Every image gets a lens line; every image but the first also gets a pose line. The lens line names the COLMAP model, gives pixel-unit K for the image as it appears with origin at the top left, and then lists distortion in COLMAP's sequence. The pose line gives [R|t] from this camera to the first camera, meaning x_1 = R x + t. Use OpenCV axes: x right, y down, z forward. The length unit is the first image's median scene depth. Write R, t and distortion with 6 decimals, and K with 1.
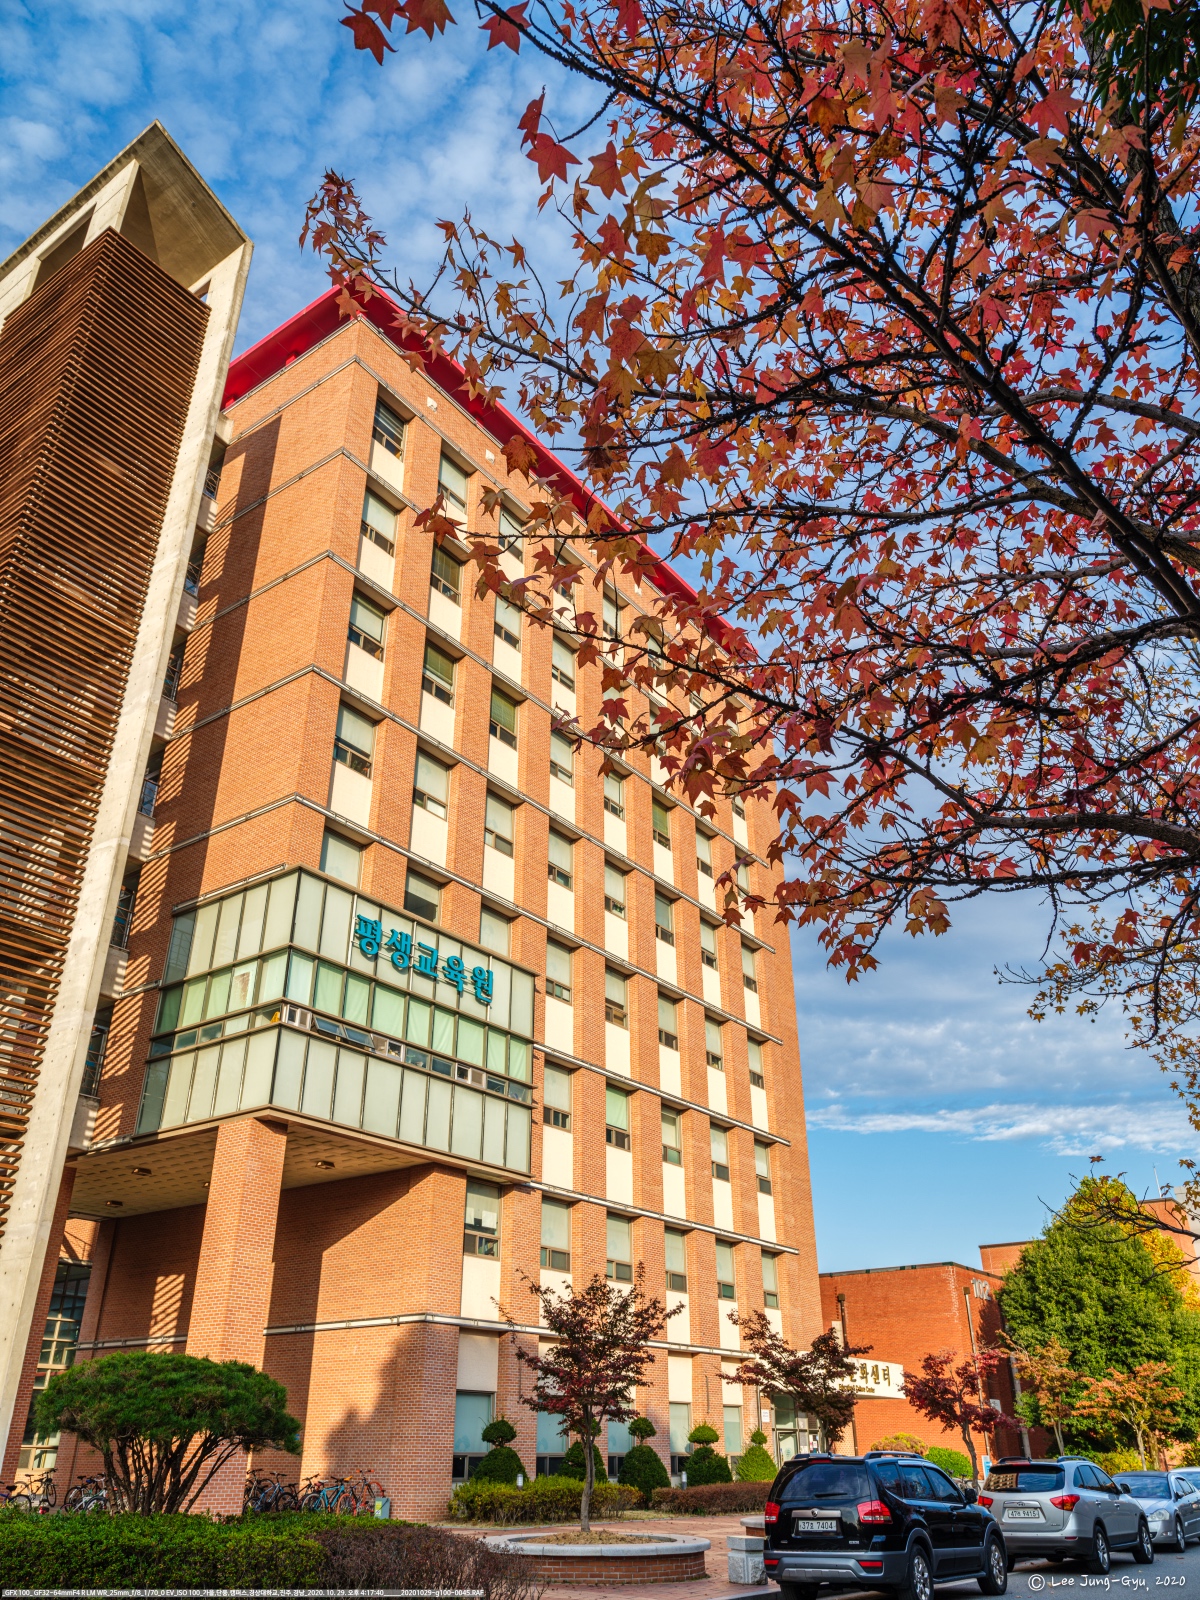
lens RADIAL K [[1213.5, 0, 585.8], [0, 1213.5, 802.3], [0, 0, 1]] dist [-0.003092, -0.000185]
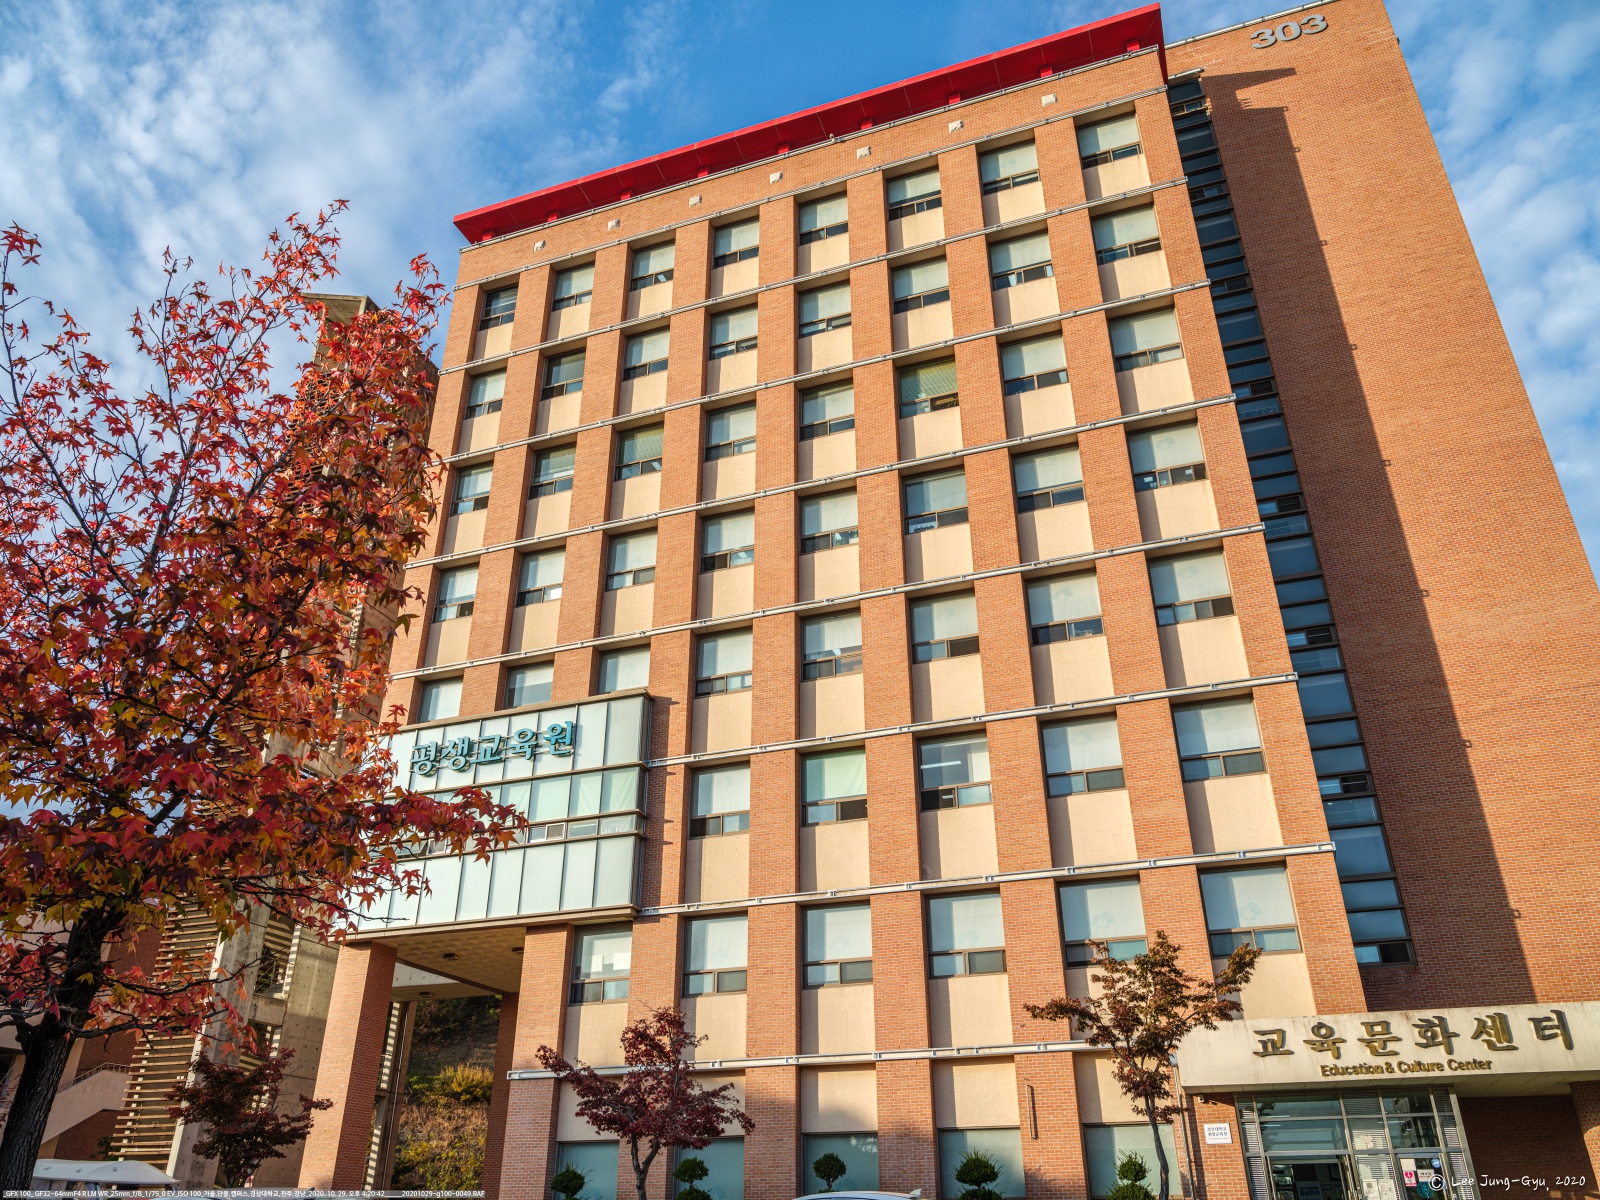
lens RADIAL K [[1204.4, 0, 795.5], [0, 1204.4, 593.4], [0, 0, 1]] dist [-0.007366, 0.000882]
pose [[0.293327, -0.462036, -0.836948, 0.853625], [0.457734, 0.836463, -0.301345, 0.438670], [0.839309, -0.294707, 0.456847, 0.758307]]
